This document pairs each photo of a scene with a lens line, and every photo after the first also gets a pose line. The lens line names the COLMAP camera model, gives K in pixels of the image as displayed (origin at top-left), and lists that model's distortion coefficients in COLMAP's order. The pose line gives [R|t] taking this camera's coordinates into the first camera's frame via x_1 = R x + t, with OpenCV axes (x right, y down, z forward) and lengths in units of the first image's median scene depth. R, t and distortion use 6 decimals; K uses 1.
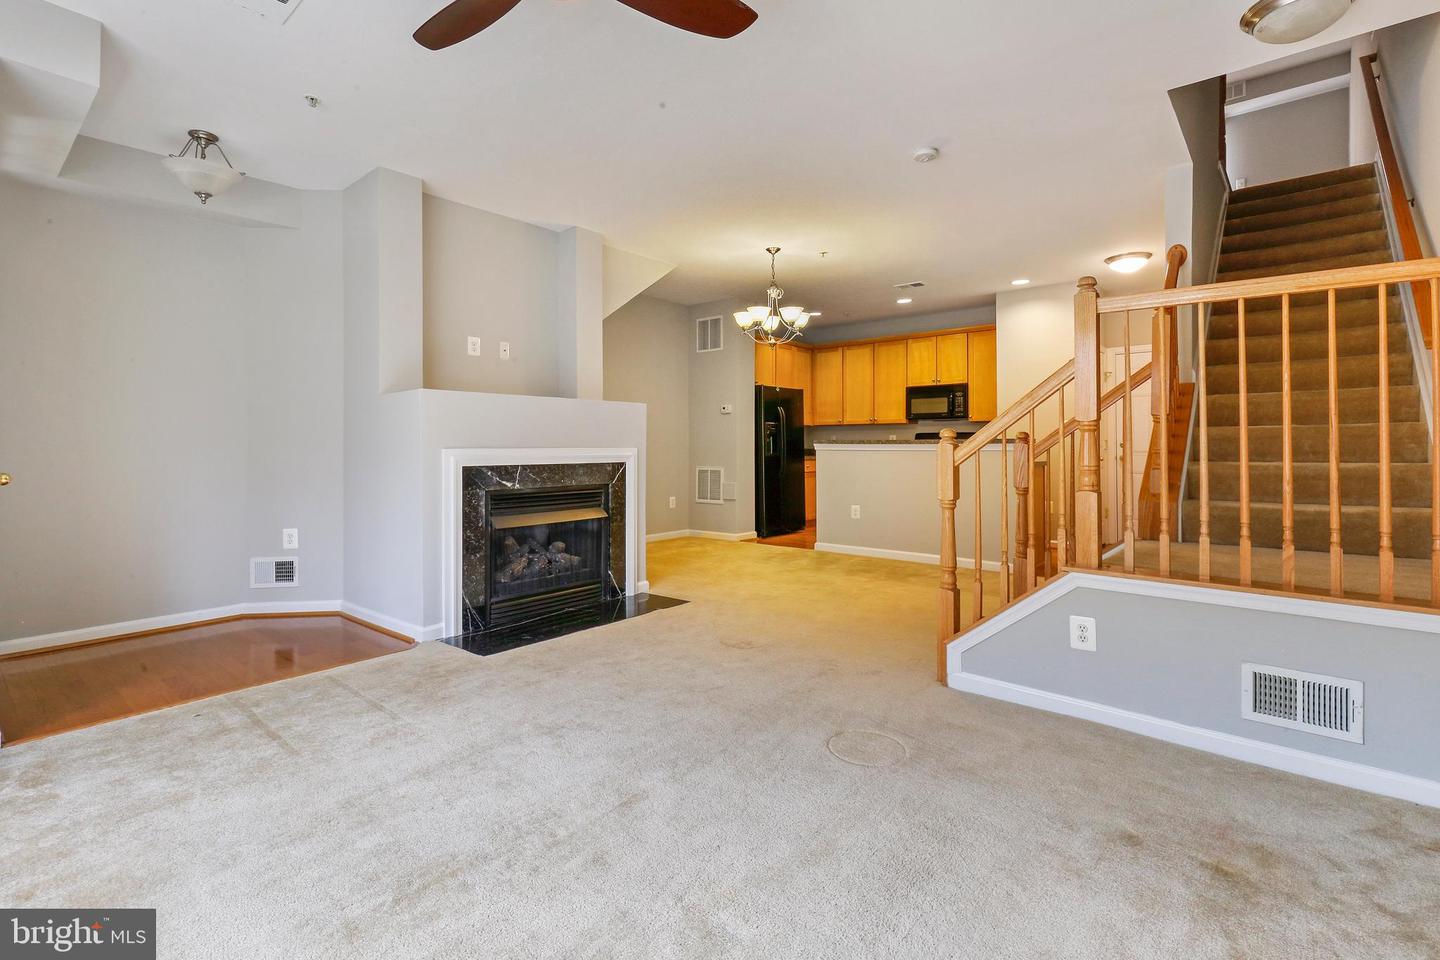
lens RADIAL K [[668.4, 0, 709.2], [0, 668.4, 441.5], [0, 0, 1]] dist [0.000607, -0.000275]
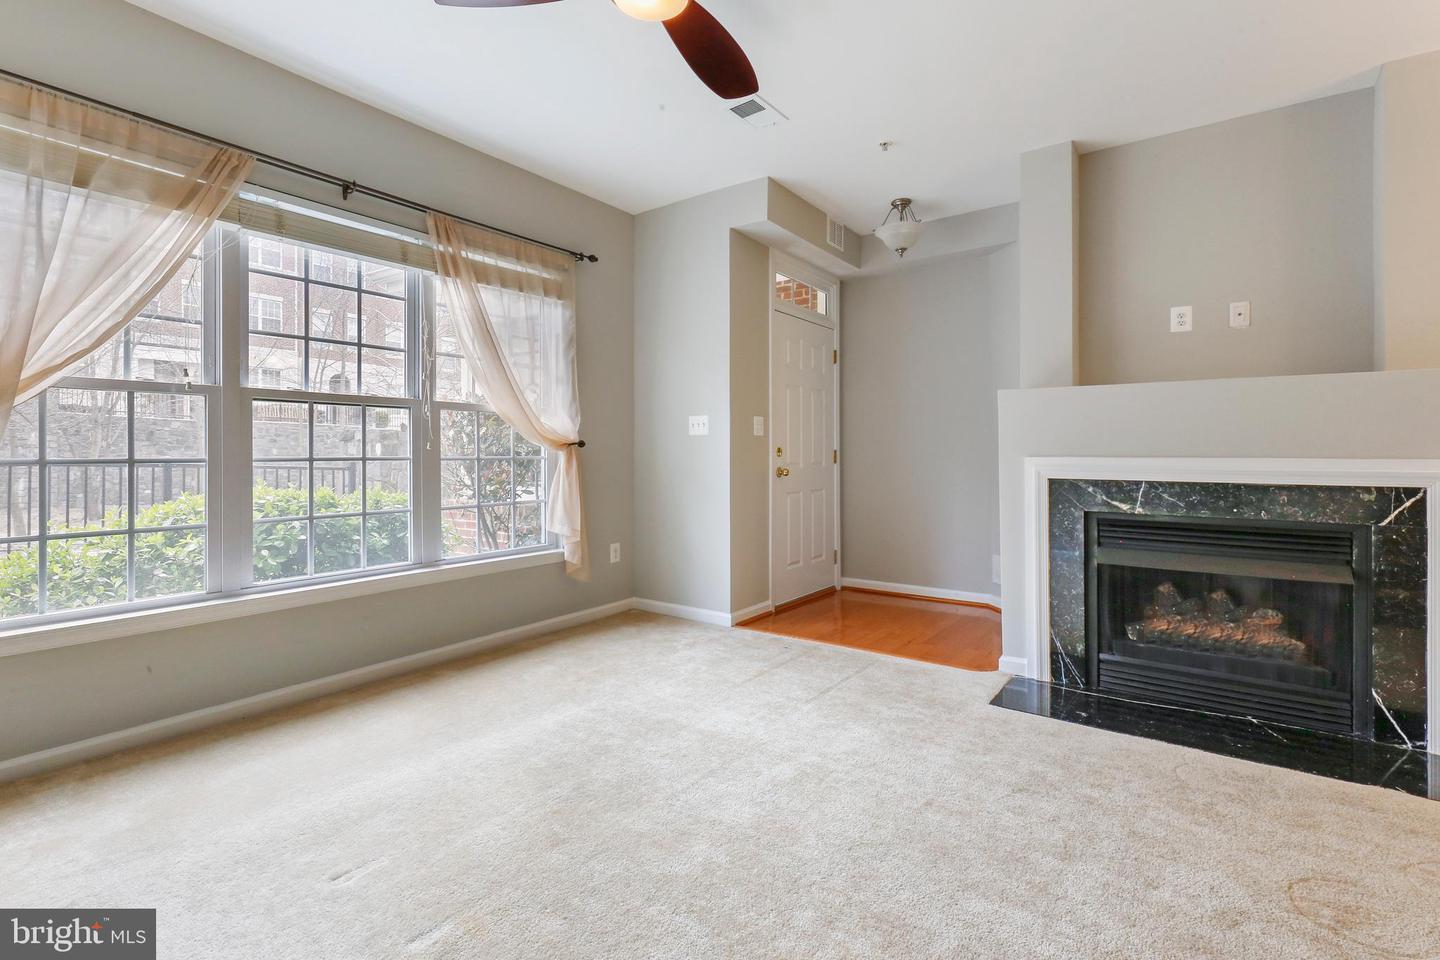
lens RADIAL K [[668.4, 0, 709.2], [0, 668.4, 441.5], [0, 0, 1]] dist [0.000607, -0.000275]
pose [[0.083649, -0.008084, -0.996463, 0.410455], [0.003208, 0.999964, -0.007843, -0.003160], [0.996490, -0.002540, 0.083672, 0.501413]]
